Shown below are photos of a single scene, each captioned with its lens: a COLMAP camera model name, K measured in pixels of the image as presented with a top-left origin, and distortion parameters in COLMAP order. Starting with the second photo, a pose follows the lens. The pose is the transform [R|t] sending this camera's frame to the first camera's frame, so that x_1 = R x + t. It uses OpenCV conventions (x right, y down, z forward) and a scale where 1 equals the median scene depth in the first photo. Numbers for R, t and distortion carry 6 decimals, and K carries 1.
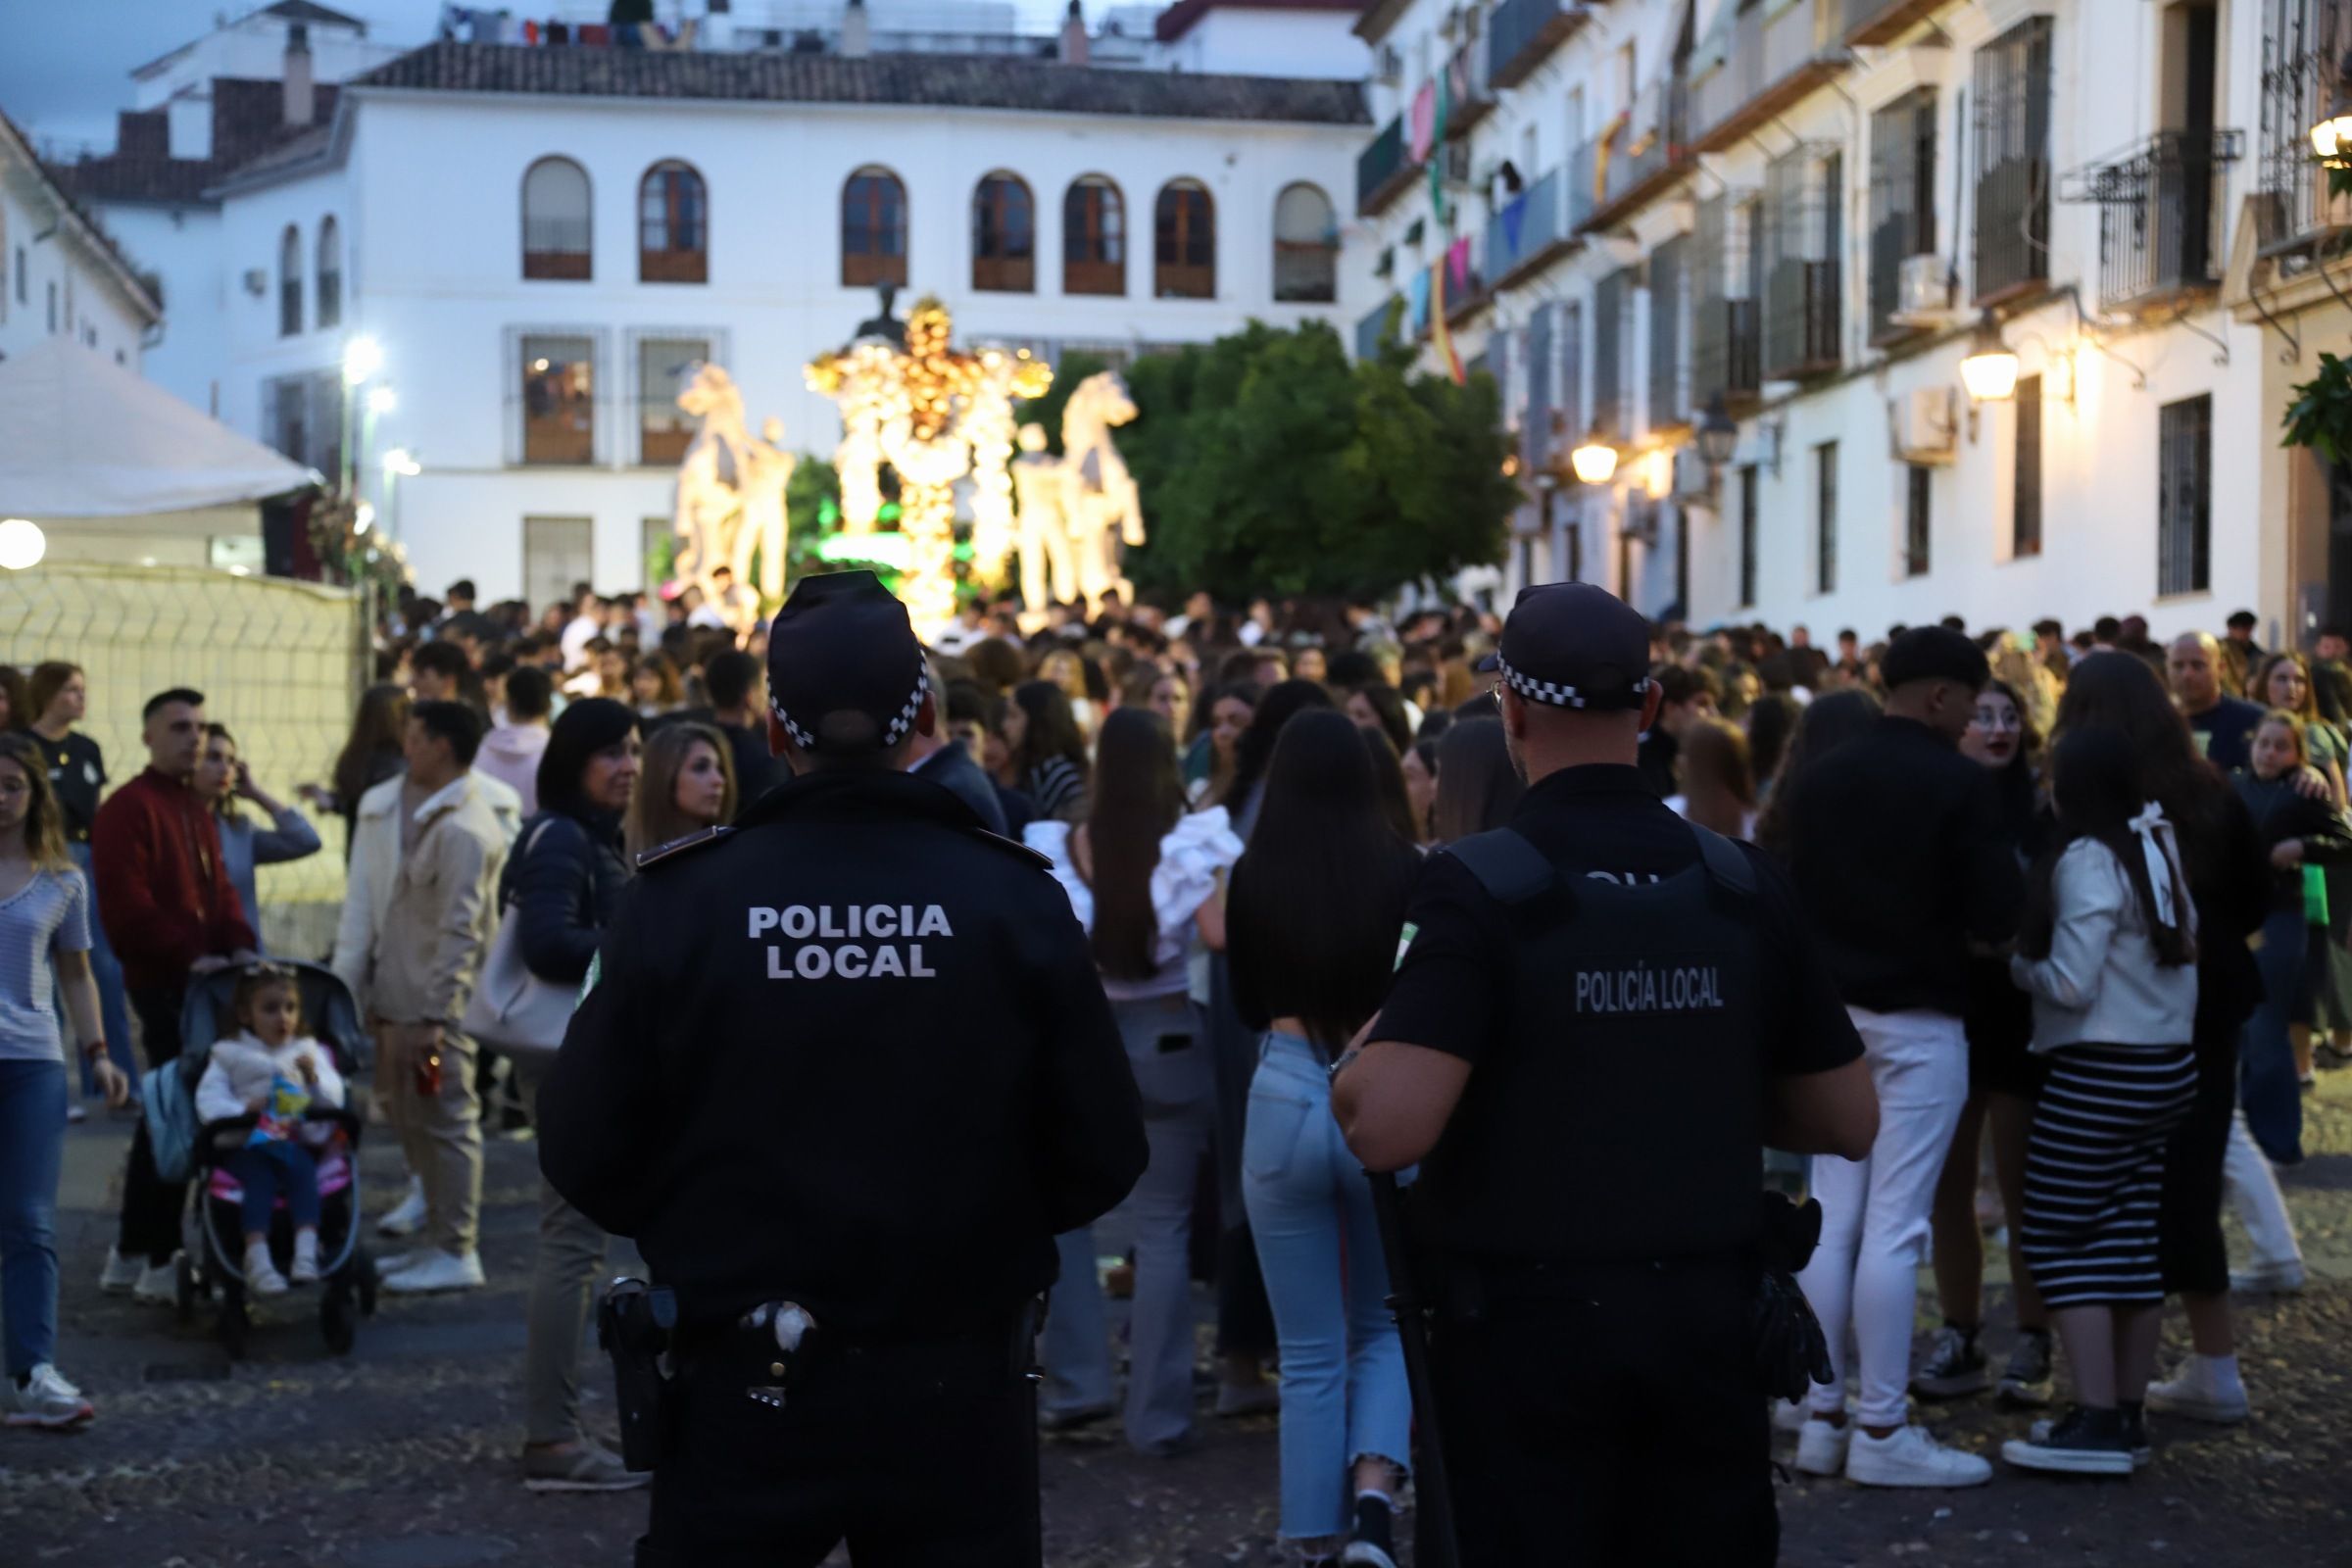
lens RADIAL K [[4140.3, 0, 1178.0], [0, 4140.3, 861.2], [0, 0, 1]] dist [0.266807, 0.167822]
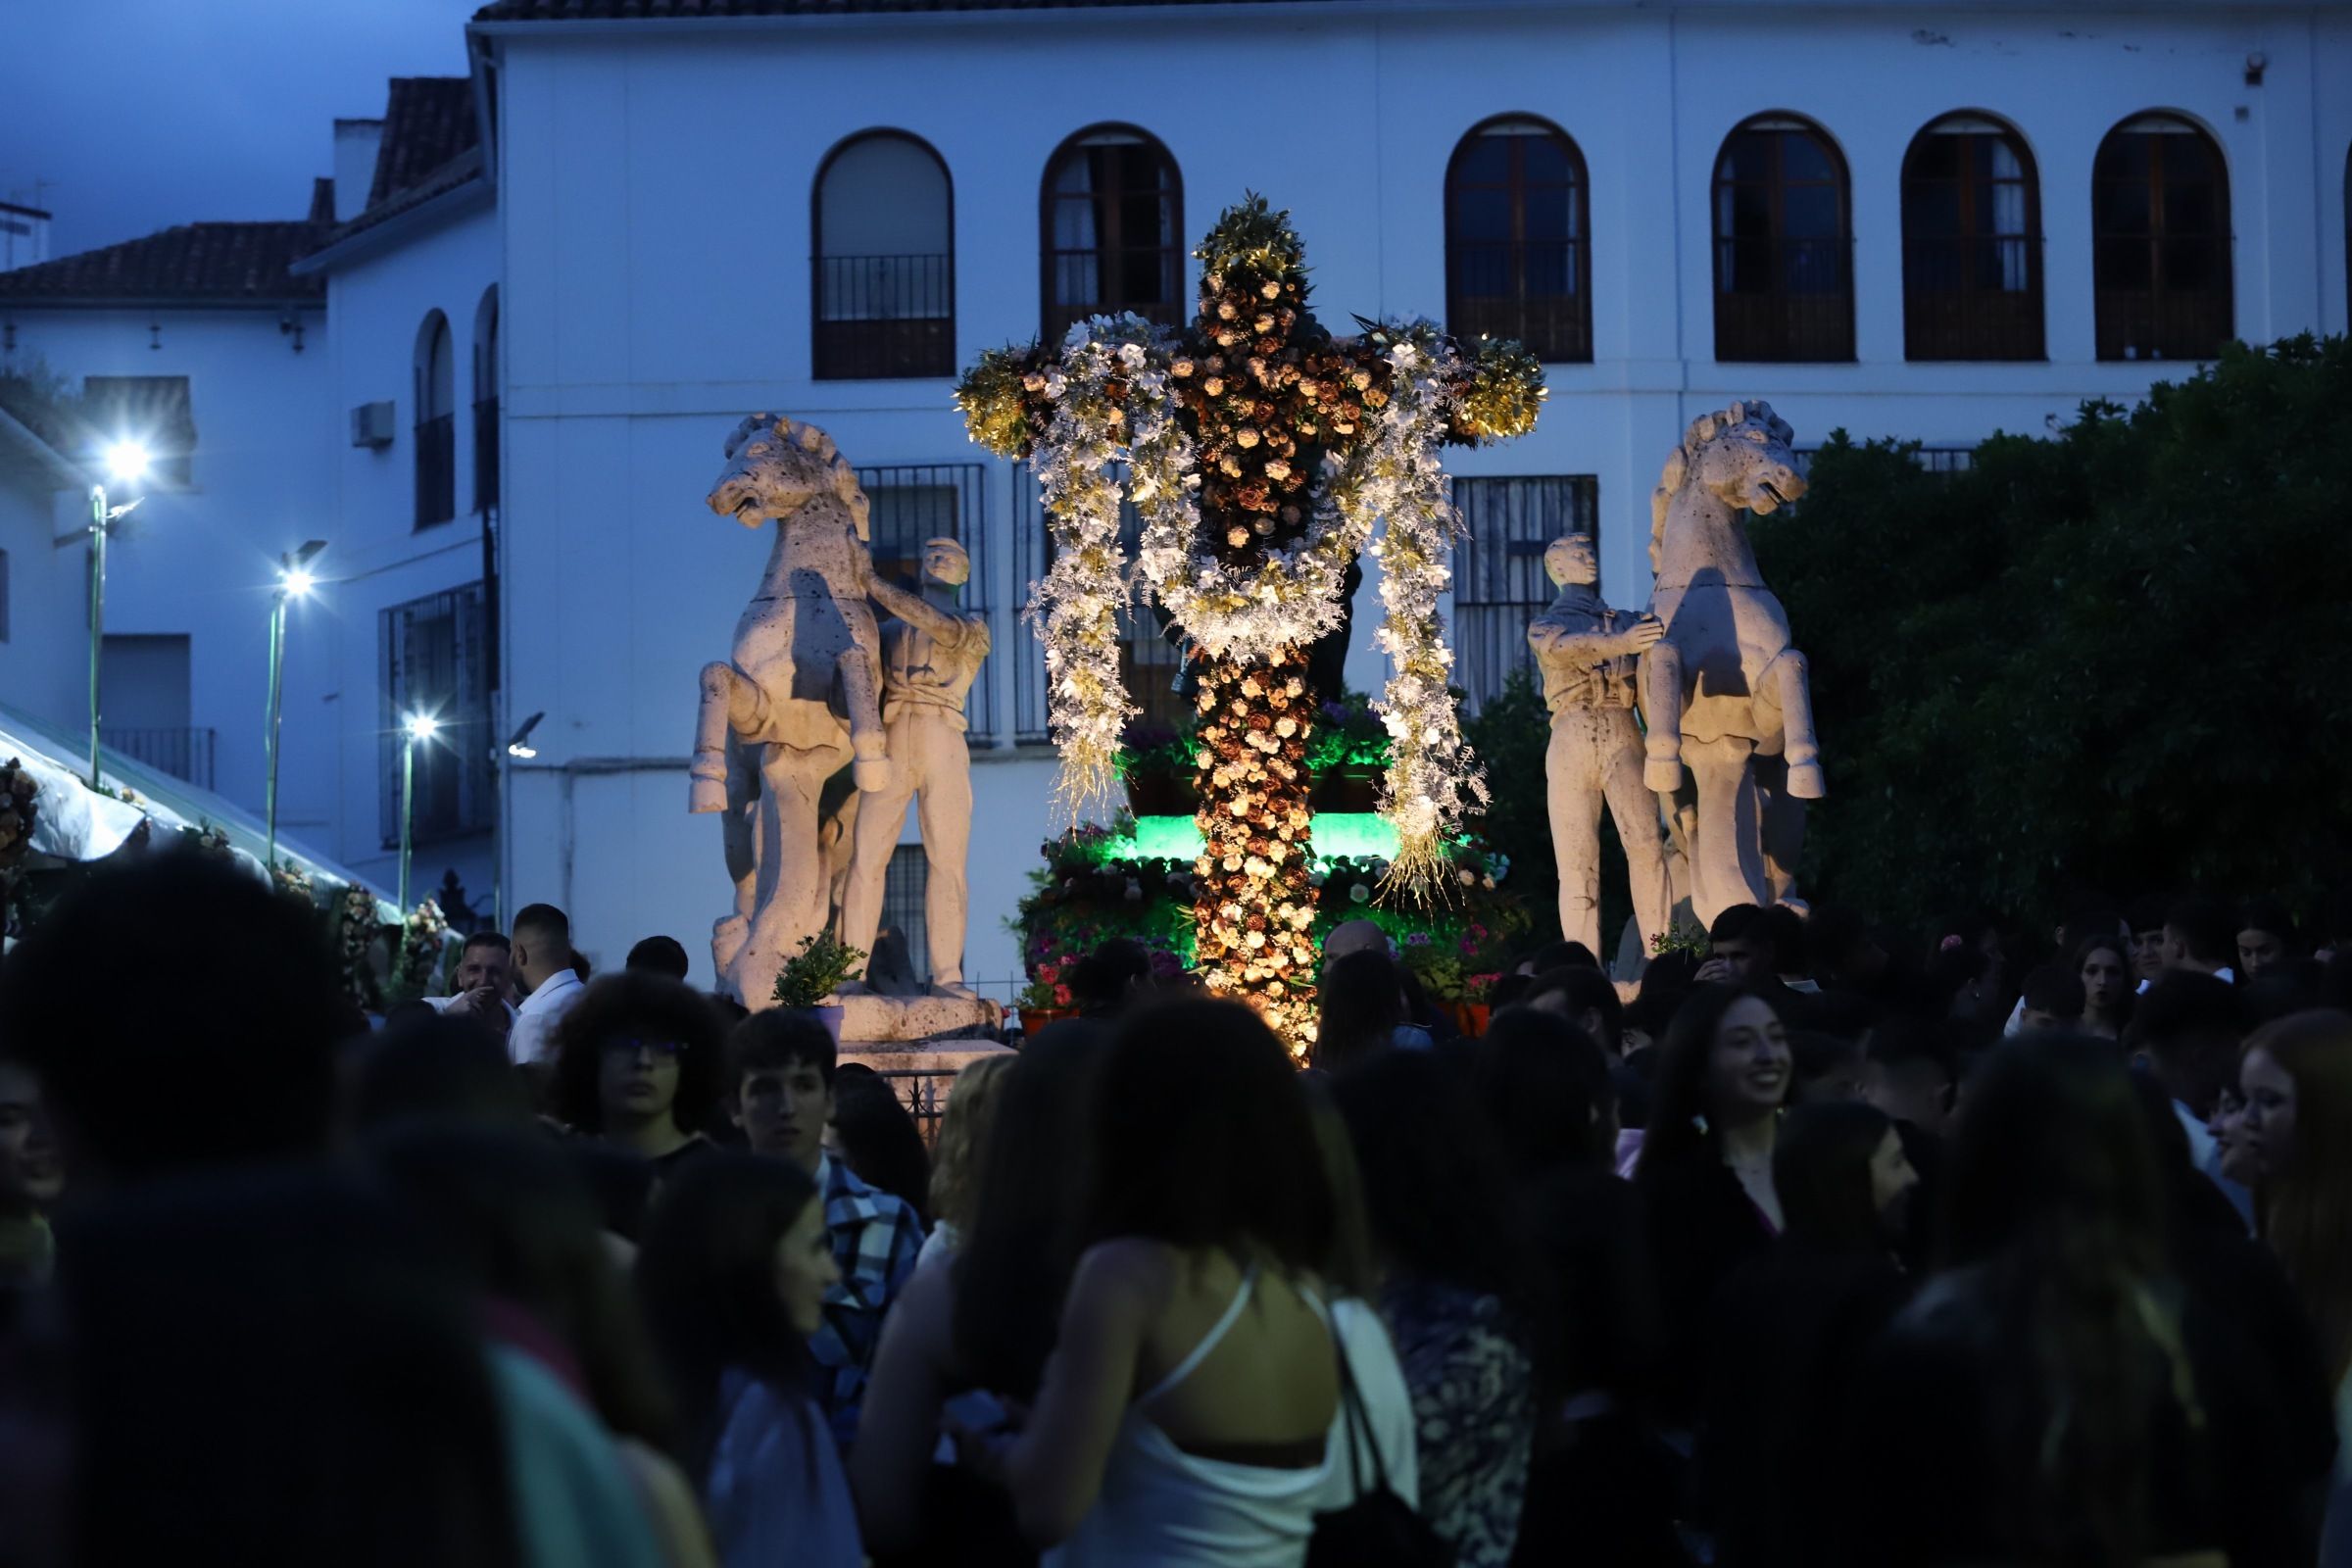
lens RADIAL K [[7296.3, 0, 1175.3], [0, 7296.3, 781.9], [0, 0, 1]] dist [-0.051320, 0.884166]
pose [[0.986167, -0.029948, -0.163028, 0.033496], [0.013894, 0.995017, -0.098735, -0.007106], [0.165172, 0.095105, 0.981669, 0.217631]]
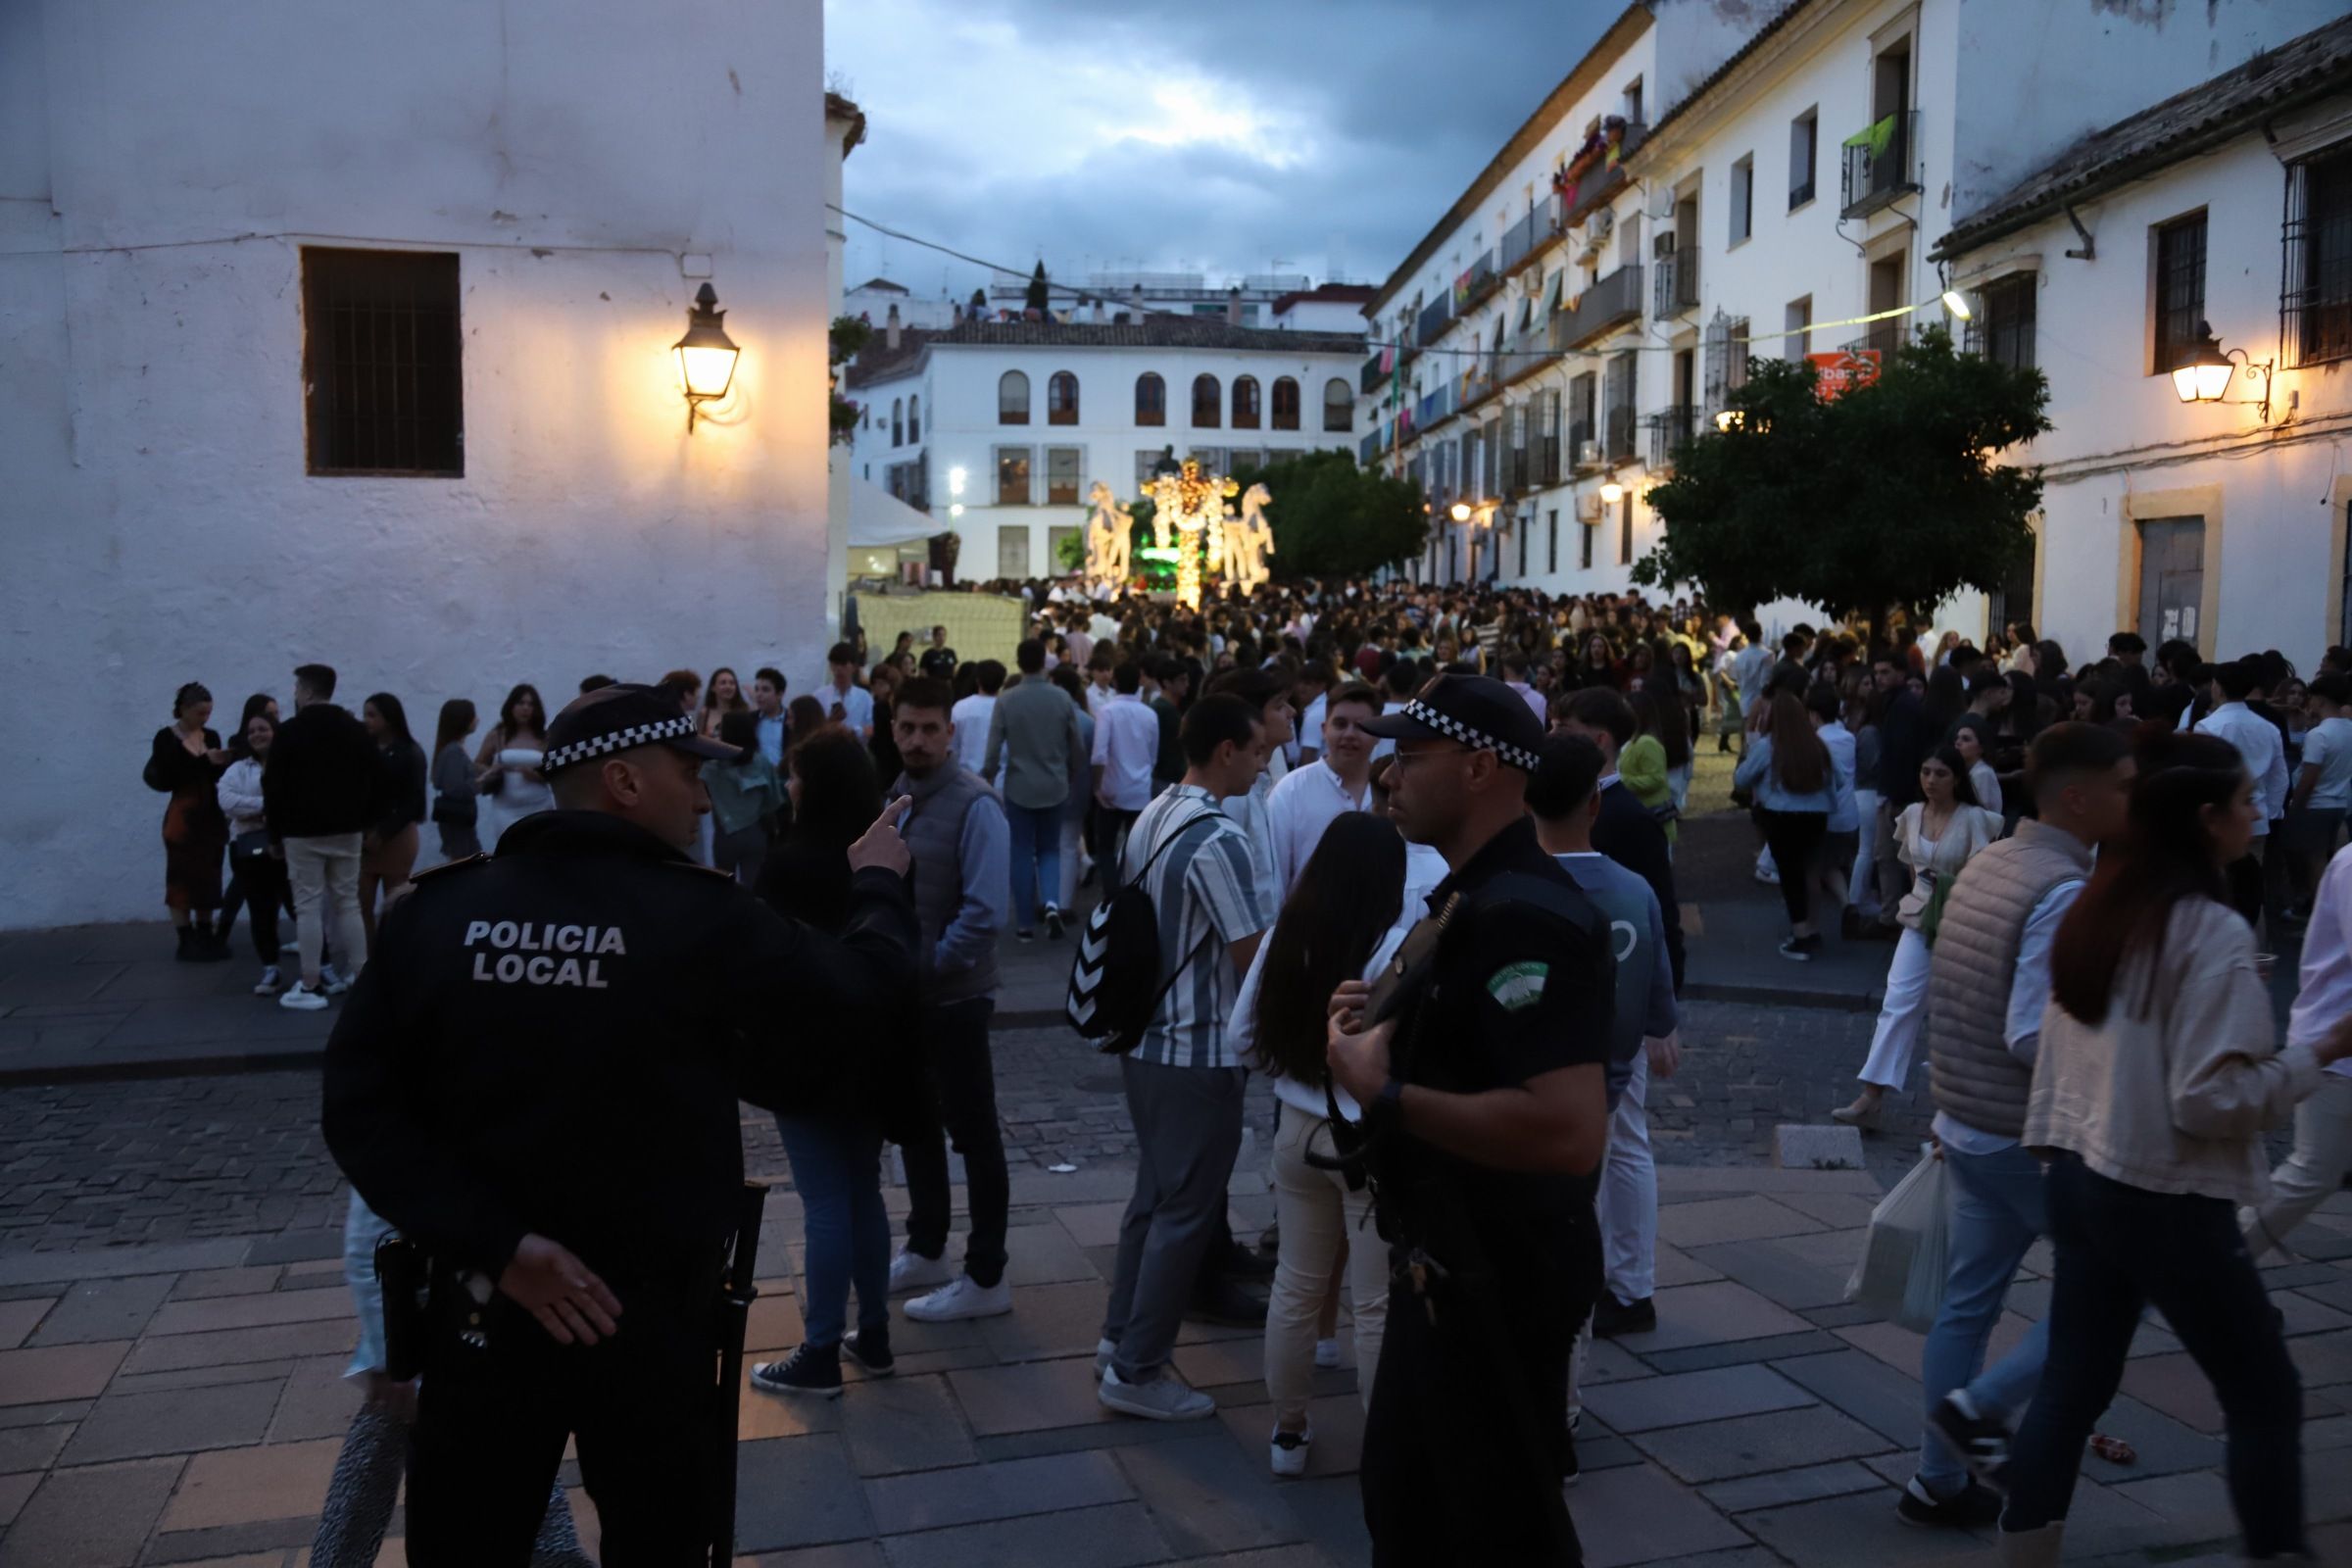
lens RADIAL K [[2005.1, 0, 1173.7], [0, 2005.1, 807.7], [0, 0, 1]] dist [-0.012075, 0.002401]
pose [[0.998820, 0.007474, -0.047983, -0.007297], [-0.004136, 0.997588, 0.069289, -0.005932], [0.048386, -0.069008, 0.996442, -0.153013]]
